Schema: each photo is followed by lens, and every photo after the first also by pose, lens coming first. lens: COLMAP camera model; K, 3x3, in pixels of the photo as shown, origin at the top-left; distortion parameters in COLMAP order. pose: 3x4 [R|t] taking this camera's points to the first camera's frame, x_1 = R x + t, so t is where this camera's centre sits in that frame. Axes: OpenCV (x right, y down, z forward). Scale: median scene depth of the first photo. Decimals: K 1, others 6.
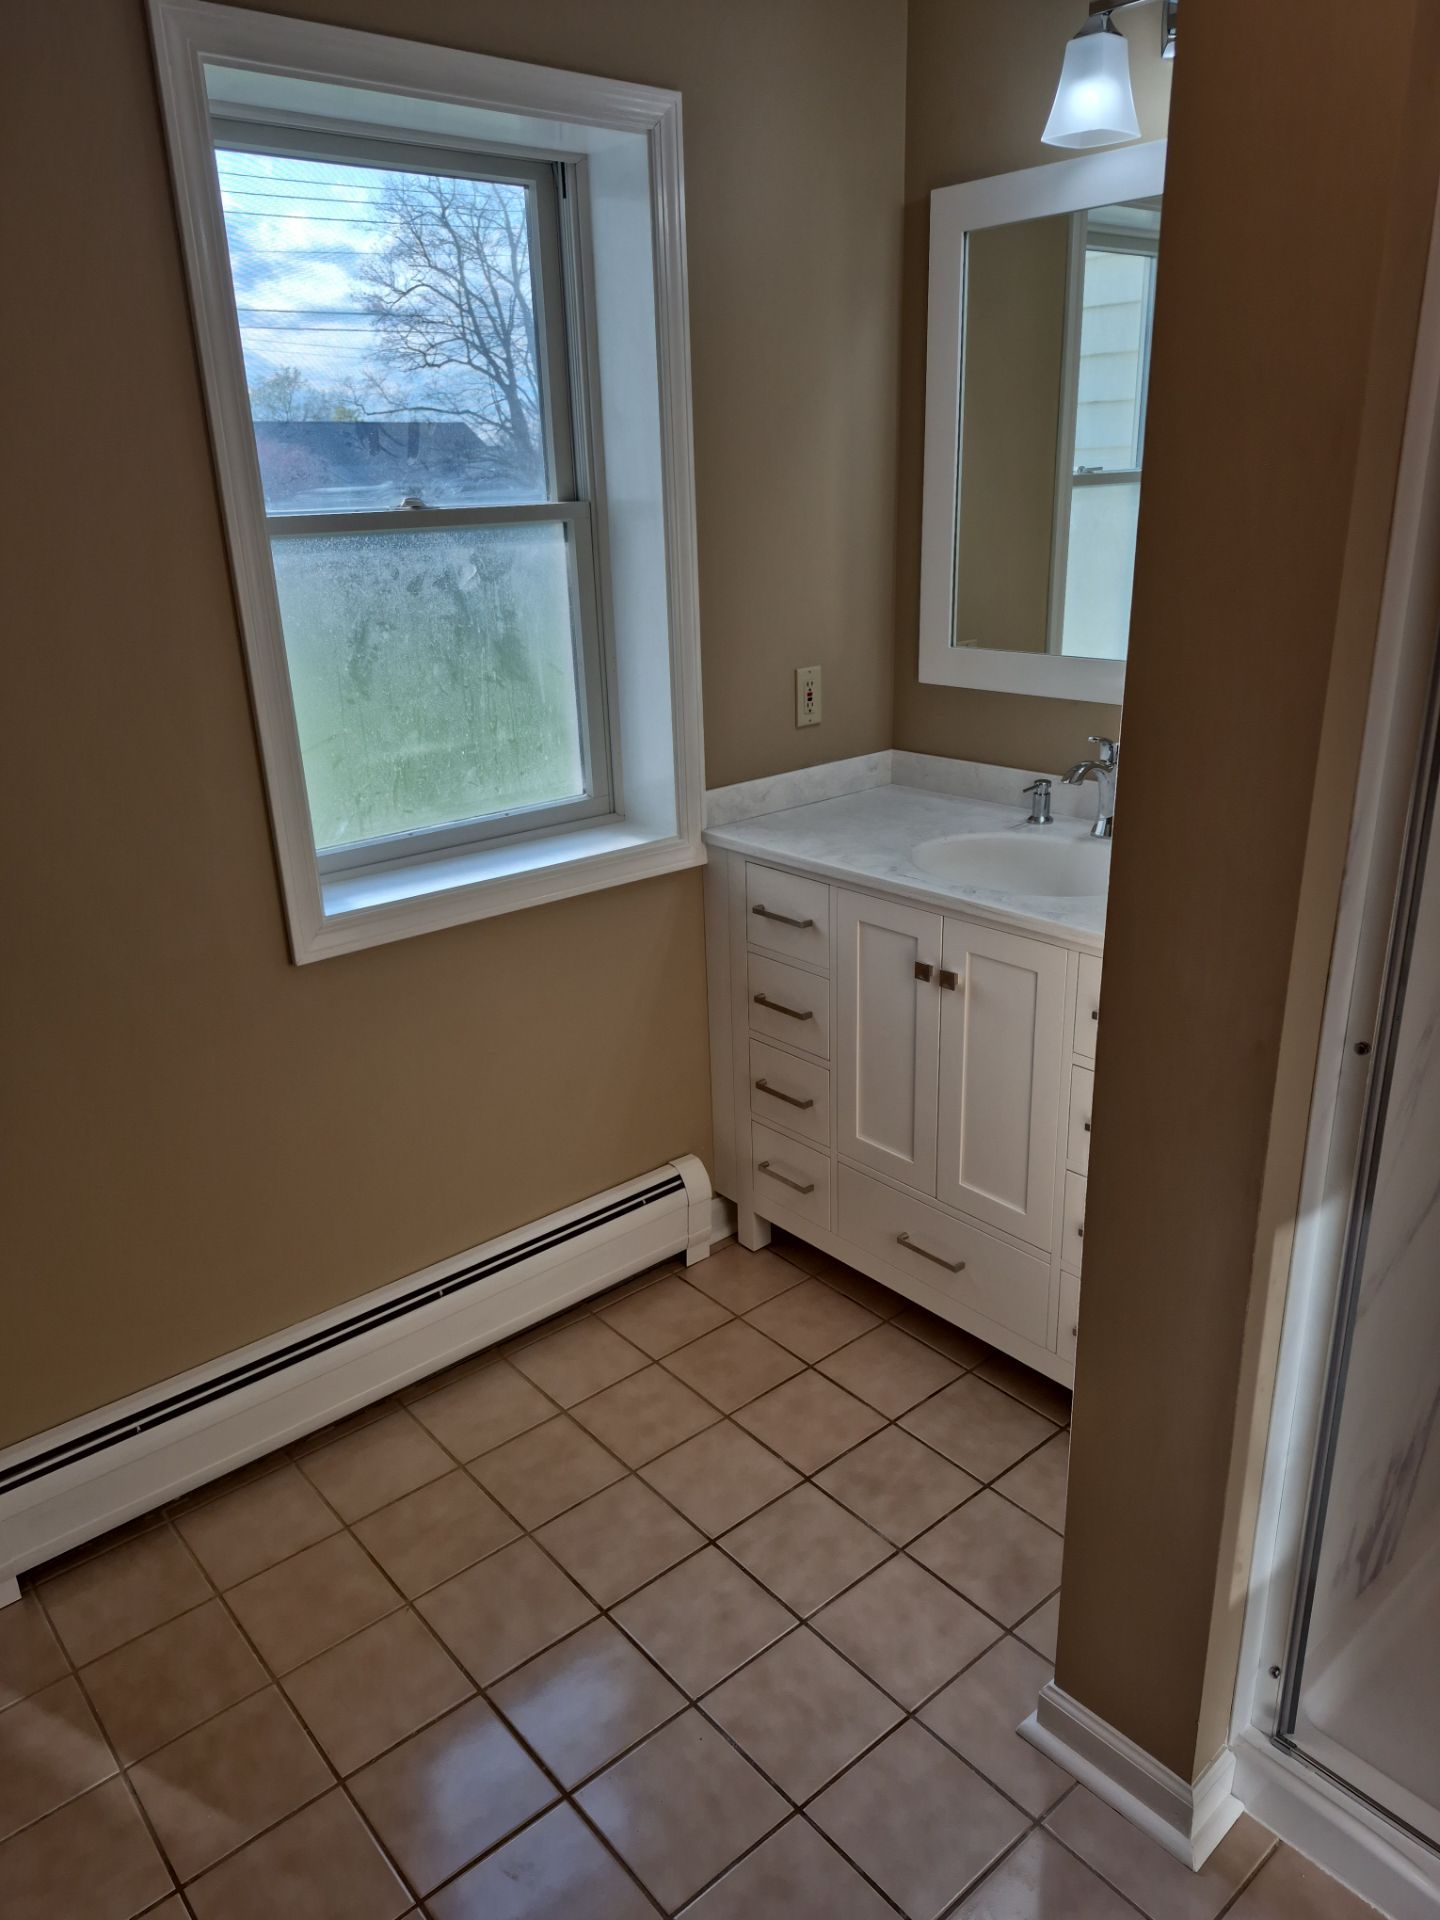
lens RADIAL K [[1338.1, 0, 717.7], [0, 1338.1, 961.5], [0, 0, 1]] dist [0.070976, -0.077086]
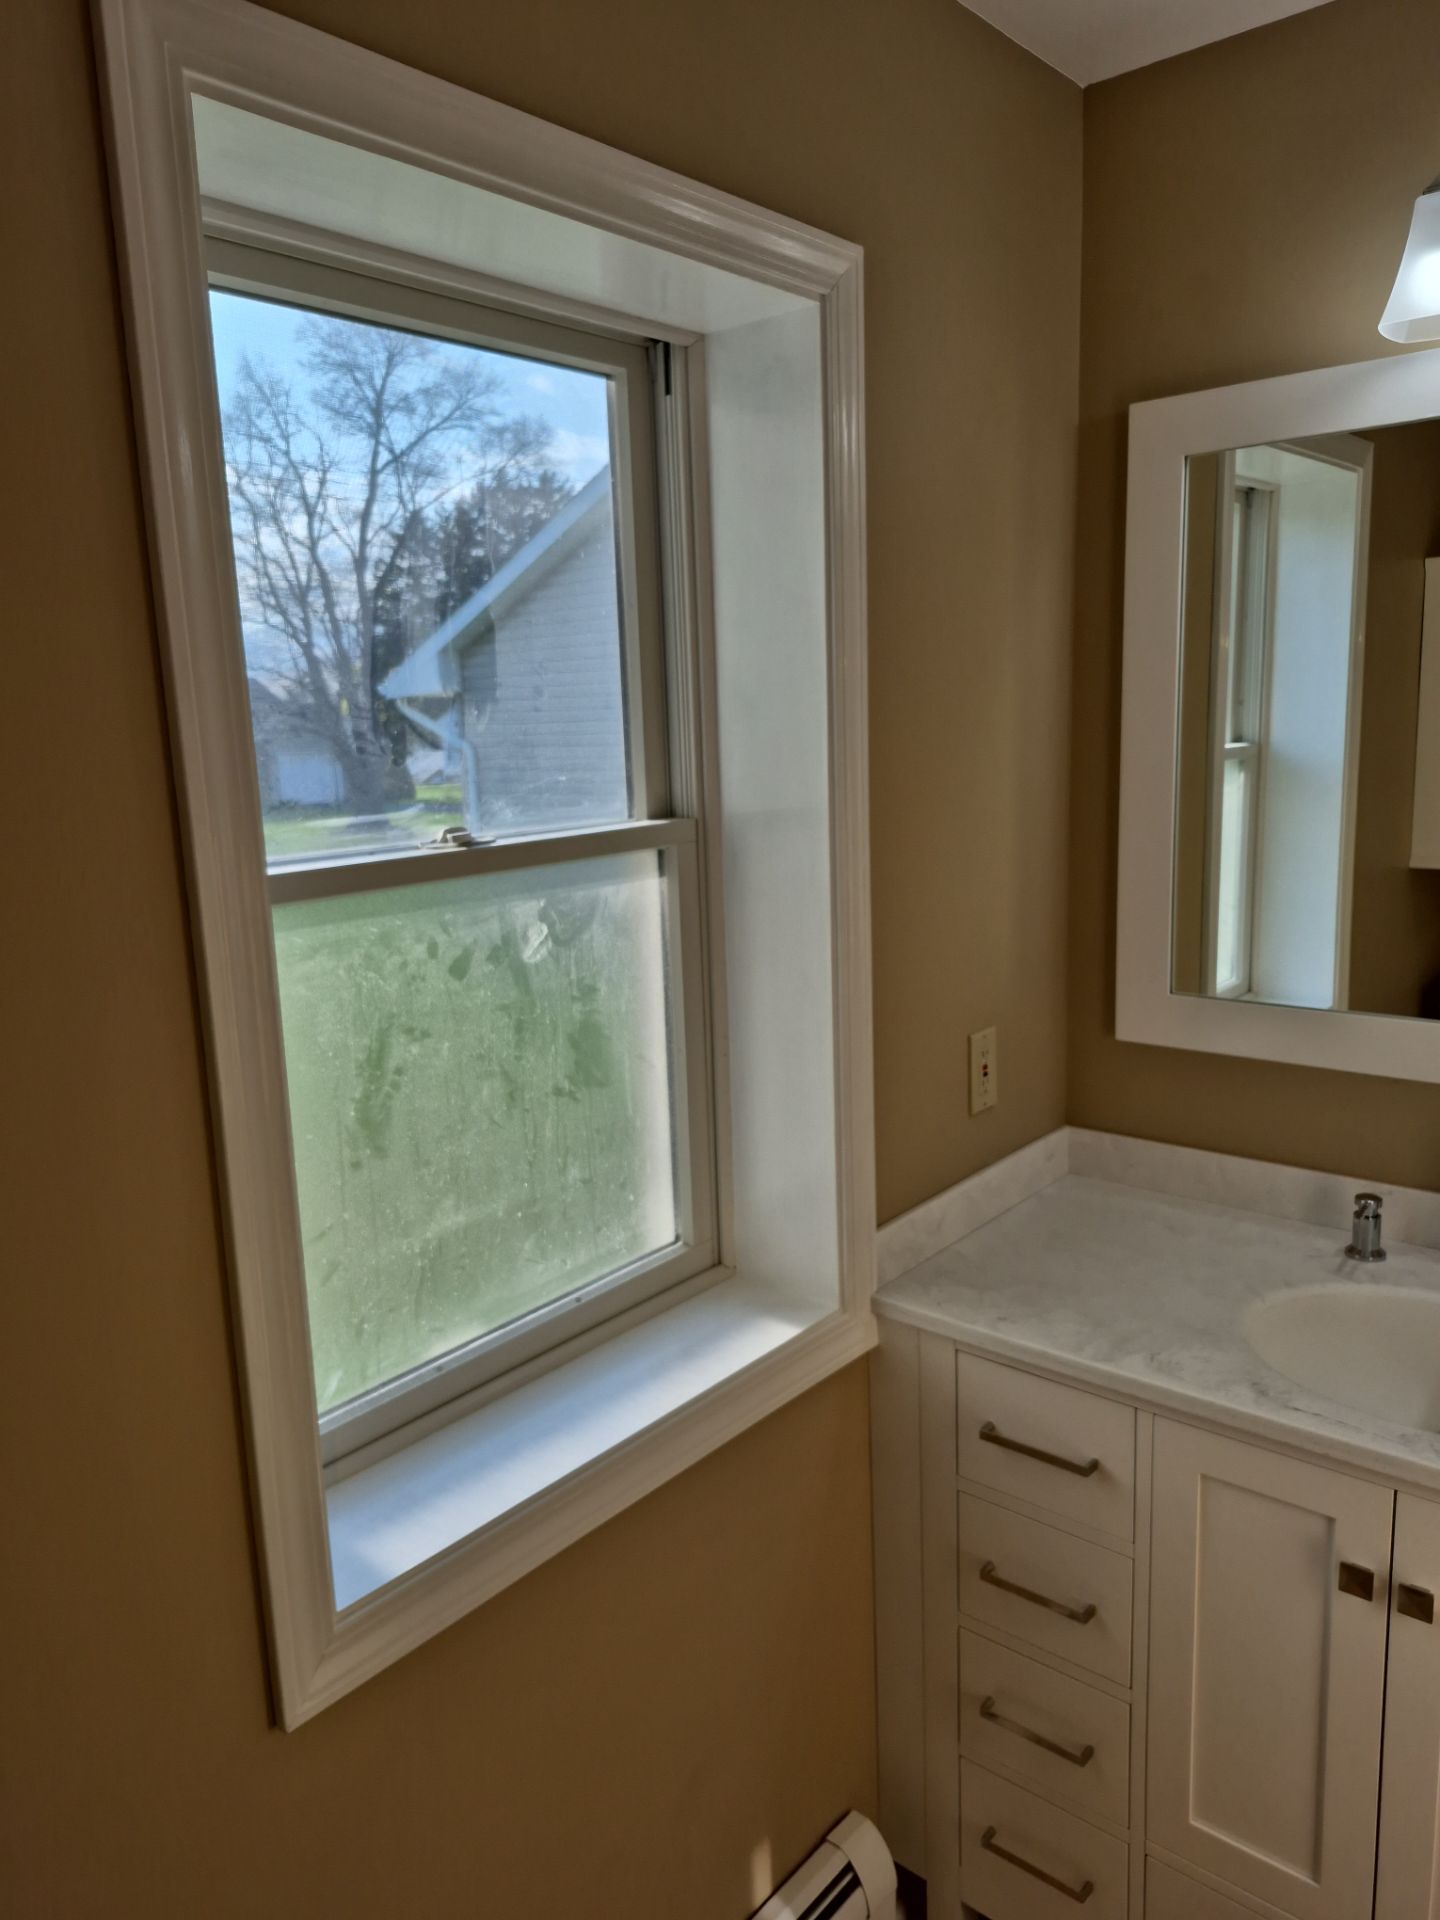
lens RADIAL K [[1338.1, 0, 708.8], [0, 1338.1, 963.1], [0, 0, 1]] dist [0.070976, -0.077086]
pose [[0.988641, -0.032363, 0.146774, -0.196658], [0.056723, 0.984668, -0.164961, -0.167862], [-0.139185, 0.171412, 0.975318, 0.382175]]
